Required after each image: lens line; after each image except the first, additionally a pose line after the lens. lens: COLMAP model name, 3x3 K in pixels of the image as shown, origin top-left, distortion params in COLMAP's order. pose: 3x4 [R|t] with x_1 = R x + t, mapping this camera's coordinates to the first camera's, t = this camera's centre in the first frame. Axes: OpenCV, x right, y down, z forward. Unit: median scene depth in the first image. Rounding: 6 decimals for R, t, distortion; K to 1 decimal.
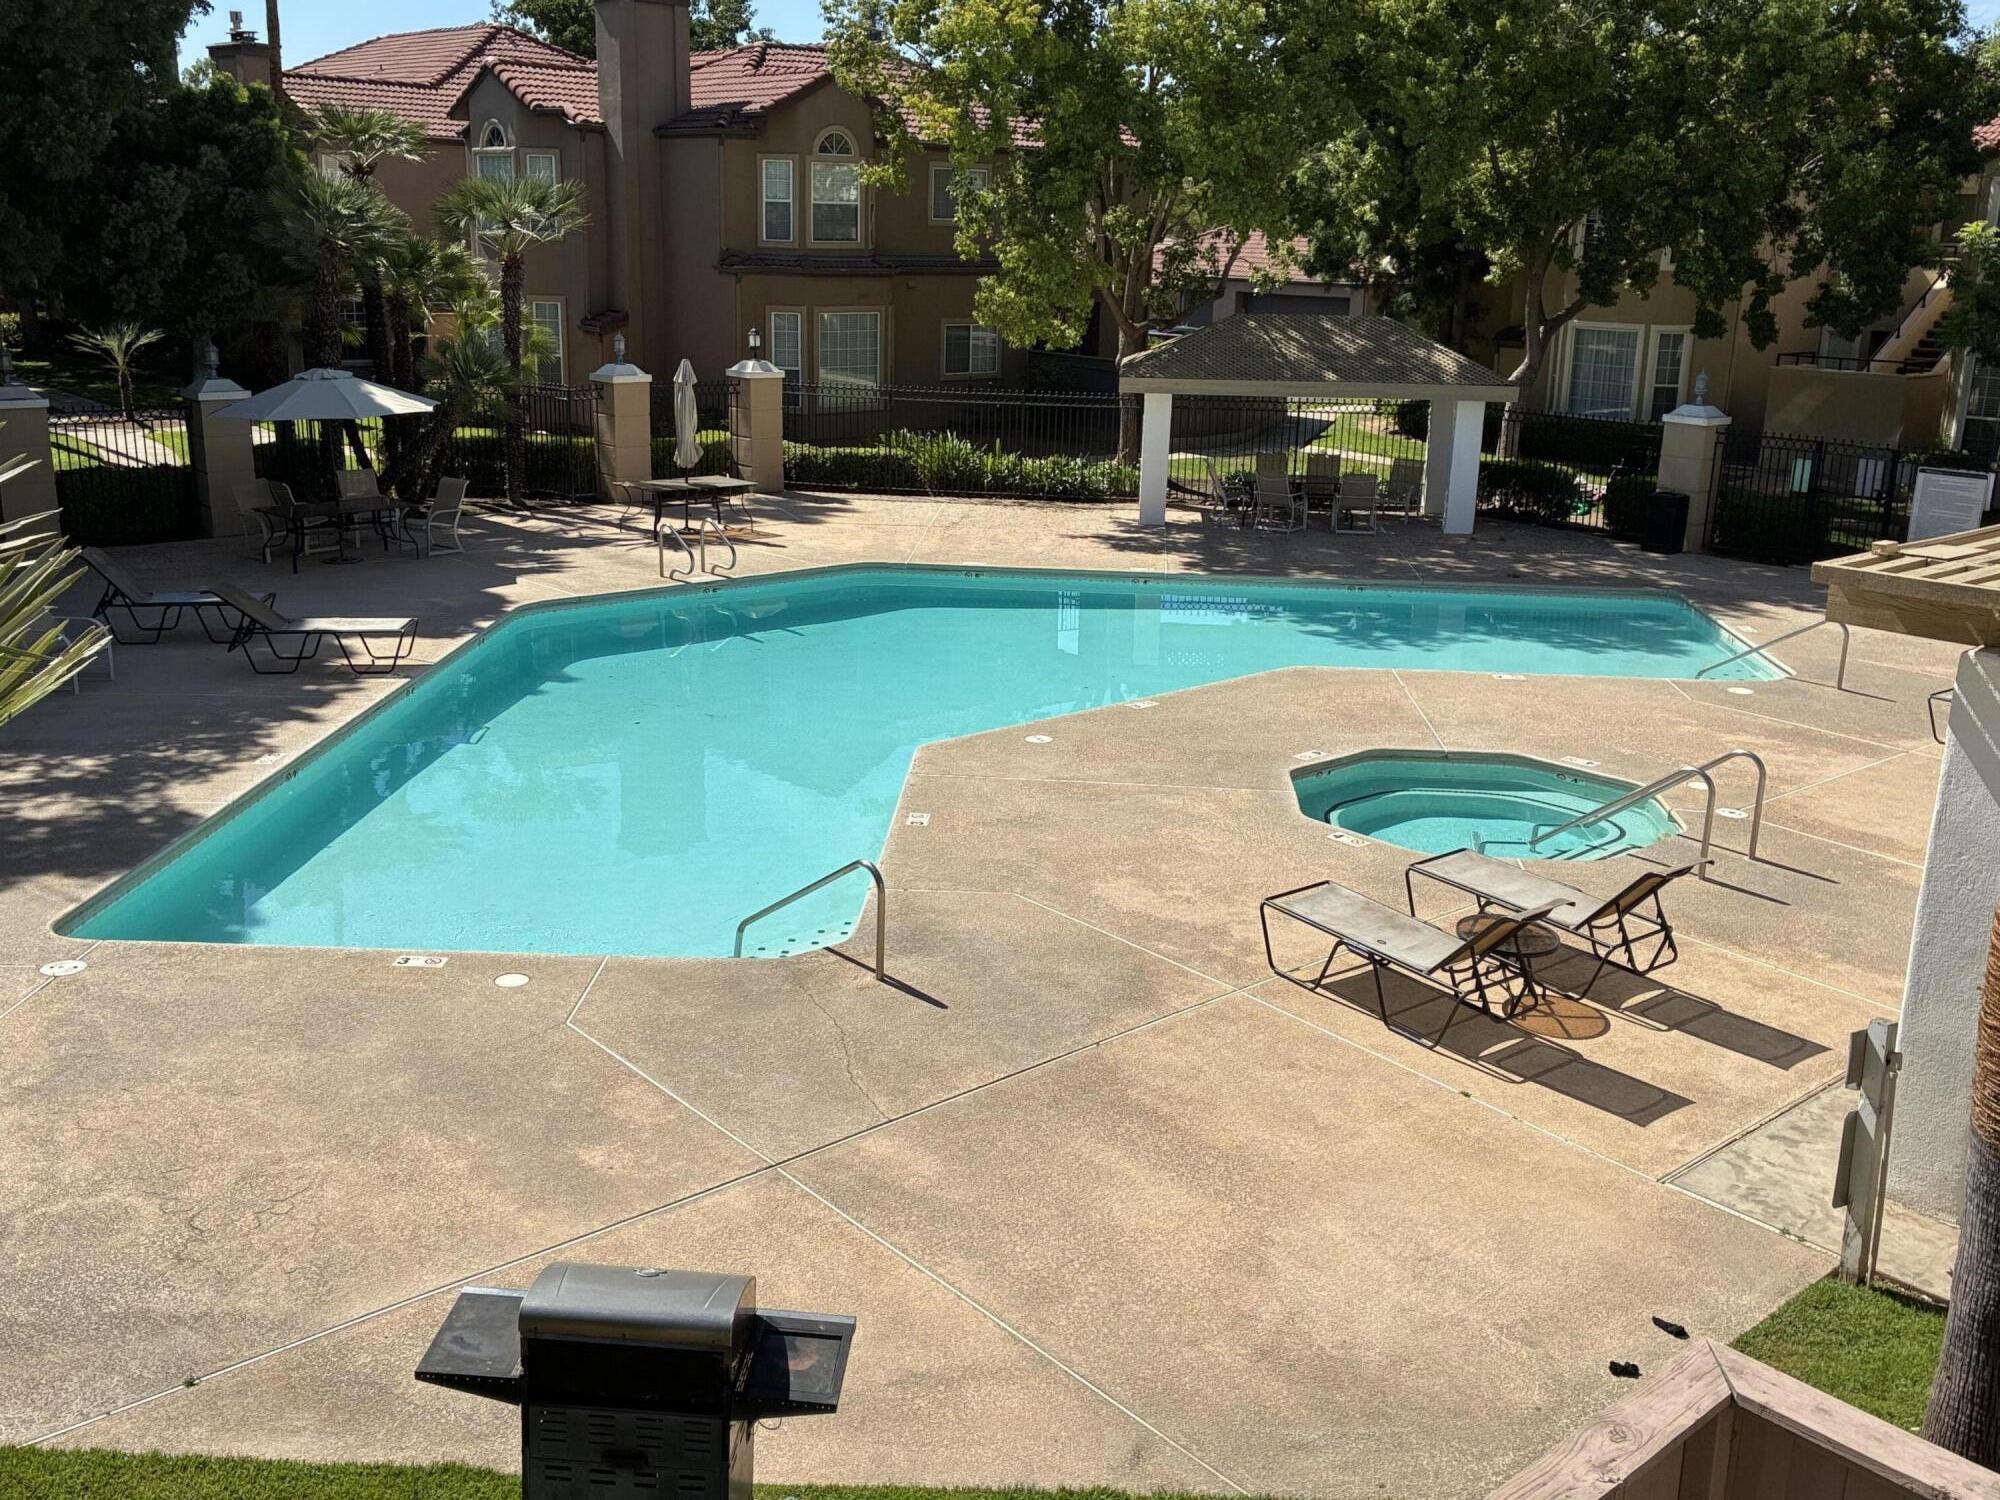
lens RADIAL K [[1976.7, 0, 1000.0], [0, 1976.7, 750.0], [0, 0, 1]] dist [0.023671, 0.002714]
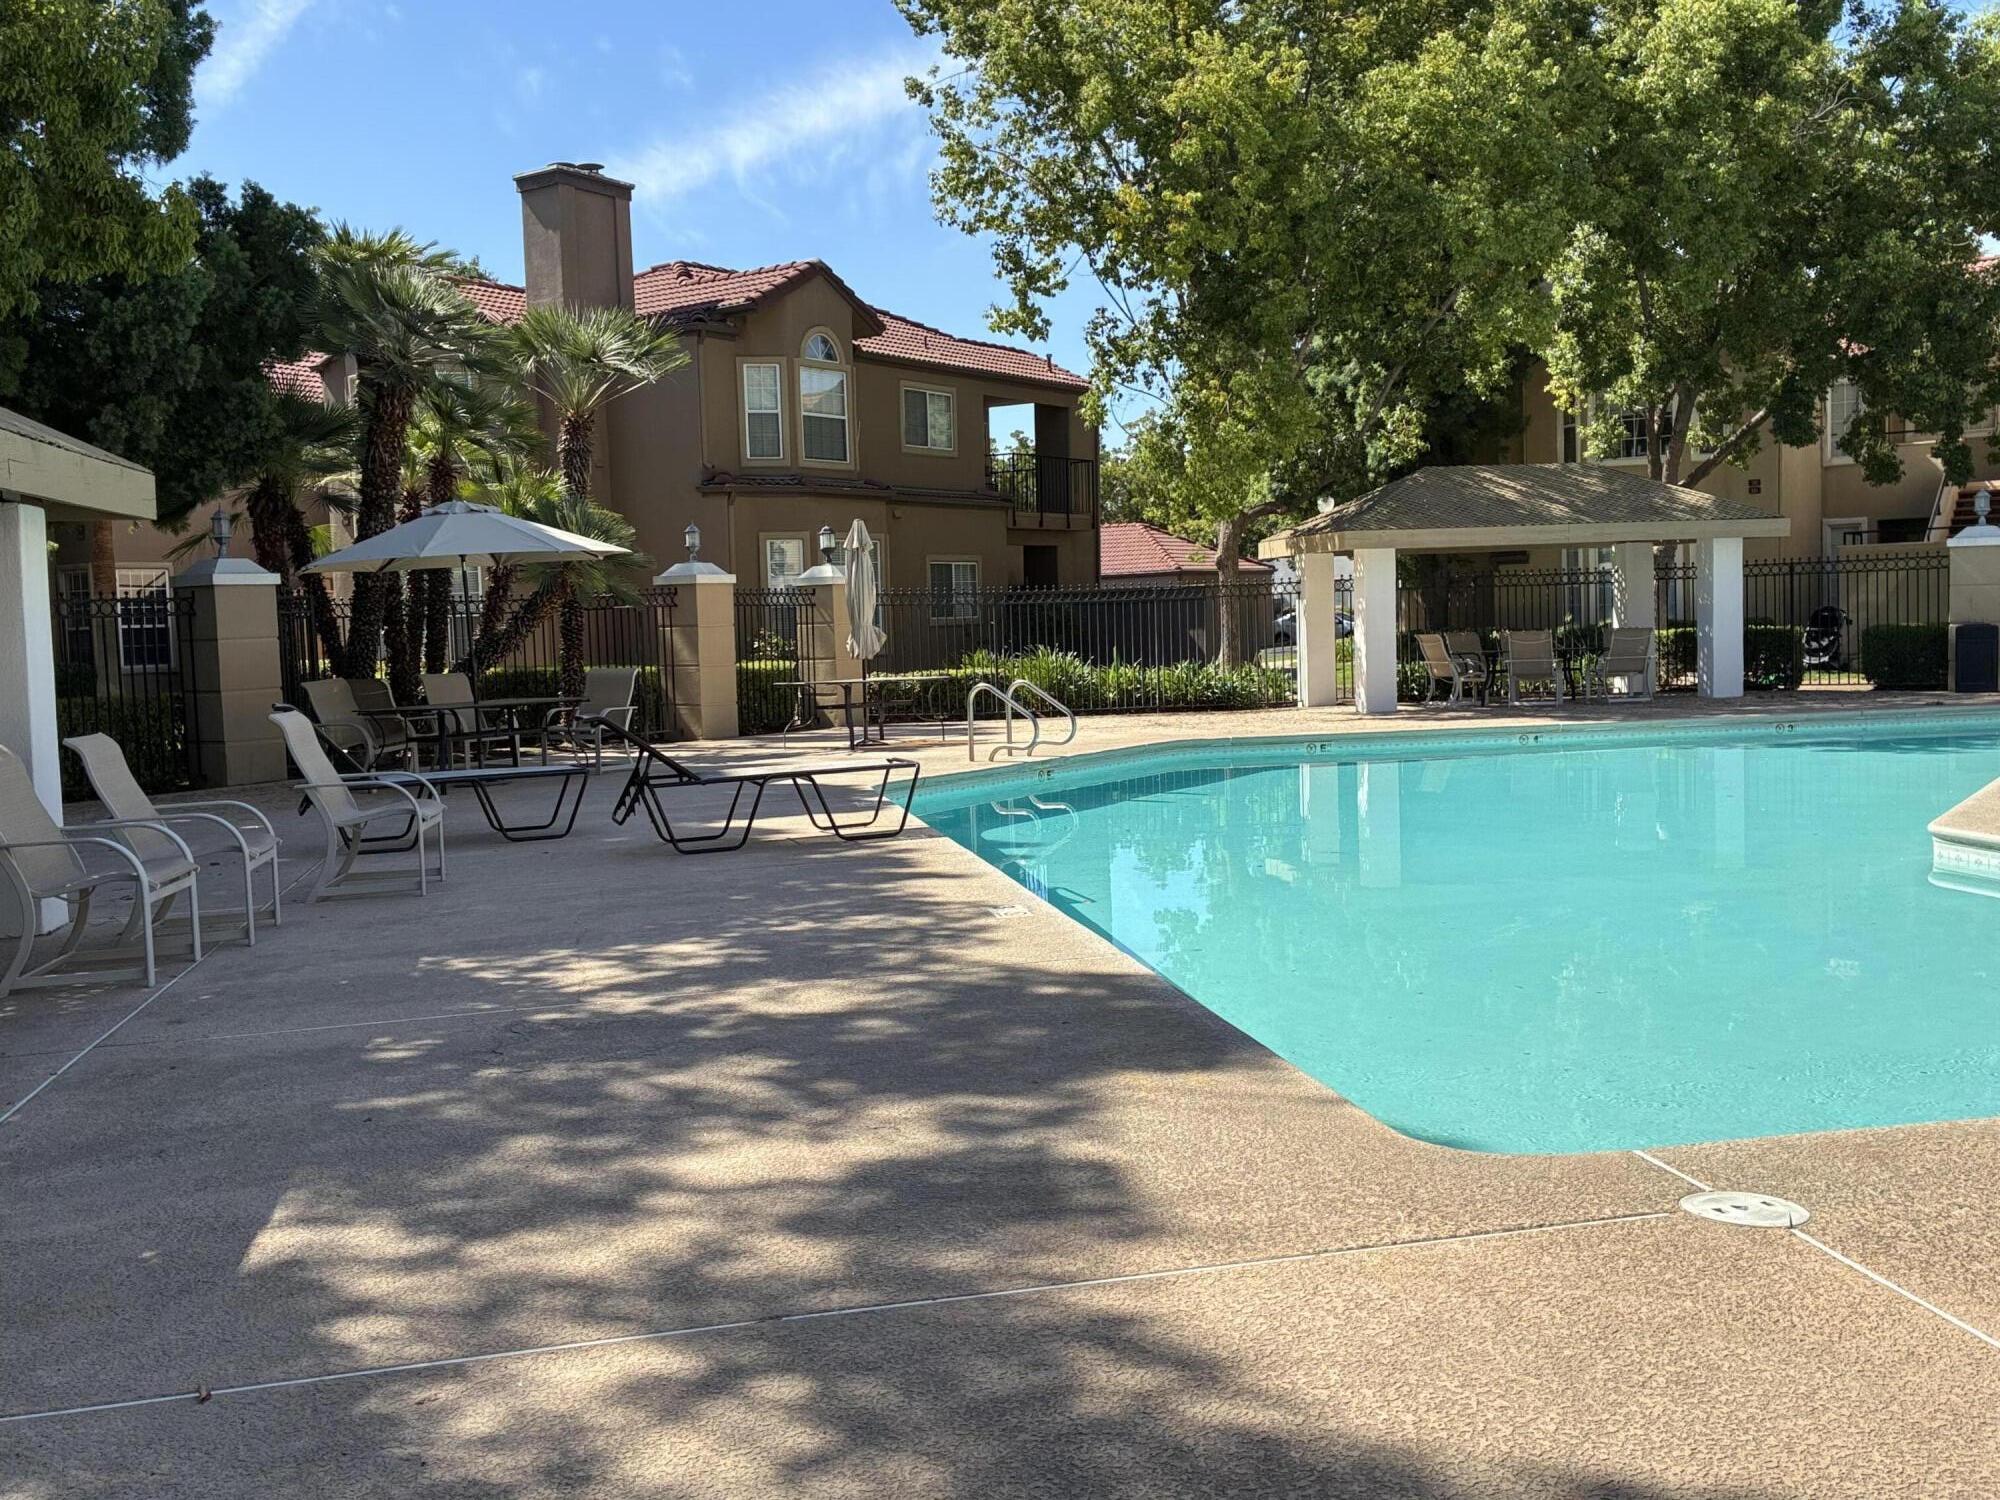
lens RADIAL K [[1976.7, 0, 1000.0], [0, 1976.7, 750.0], [0, 0, 1]] dist [0.023671, 0.002714]
pose [[0.967777, -0.070815, 0.241648, -0.267838], [0.118862, 0.974473, -0.190460, 0.036135], [-0.221992, 0.213045, 0.951489, 0.259695]]
